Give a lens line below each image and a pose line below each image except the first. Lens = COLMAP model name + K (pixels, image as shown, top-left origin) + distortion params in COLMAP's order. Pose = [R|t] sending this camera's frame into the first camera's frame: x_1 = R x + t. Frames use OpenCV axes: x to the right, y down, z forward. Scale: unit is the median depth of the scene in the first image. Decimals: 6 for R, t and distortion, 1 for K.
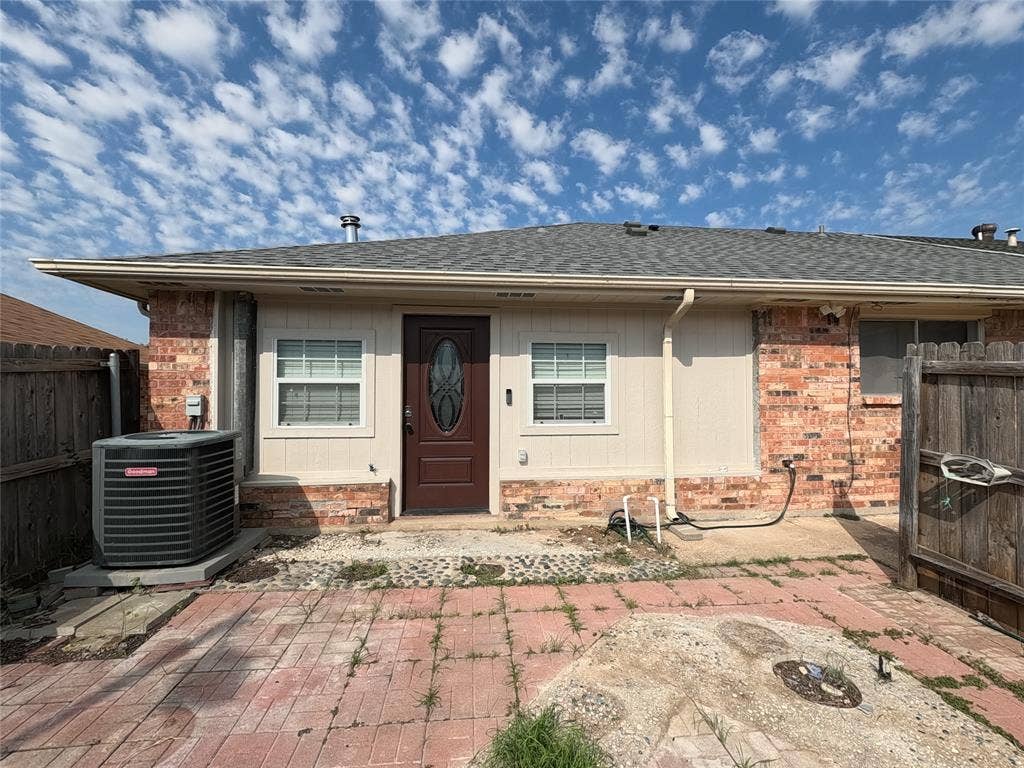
lens RADIAL K [[430.7, 0, 513.8], [0, 430.7, 386.1], [0, 0, 1]] dist [-0.001334, 0.000276]
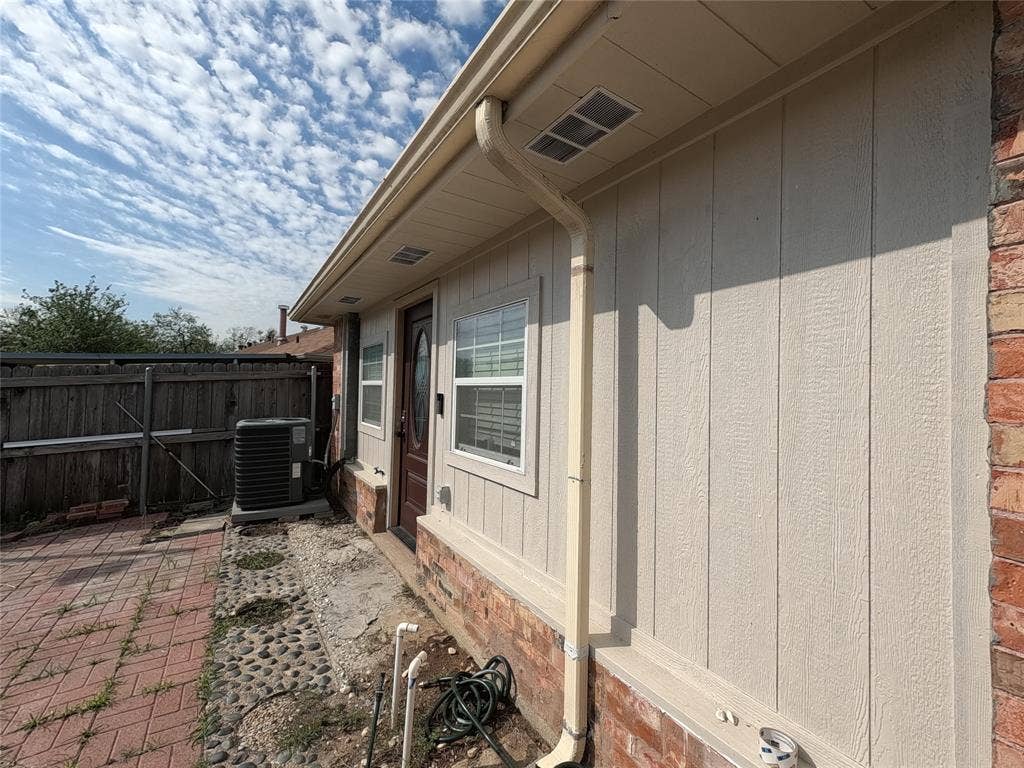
lens RADIAL K [[430.7, 0, 514.0], [0, 430.7, 385.2], [0, 0, 1]] dist [-0.001334, 0.000276]
pose [[0.447870, -0.003785, -0.894091, 0.742346], [-0.011004, 0.999892, -0.009745, -0.001681], [0.894031, 0.014203, 0.447780, 0.898506]]
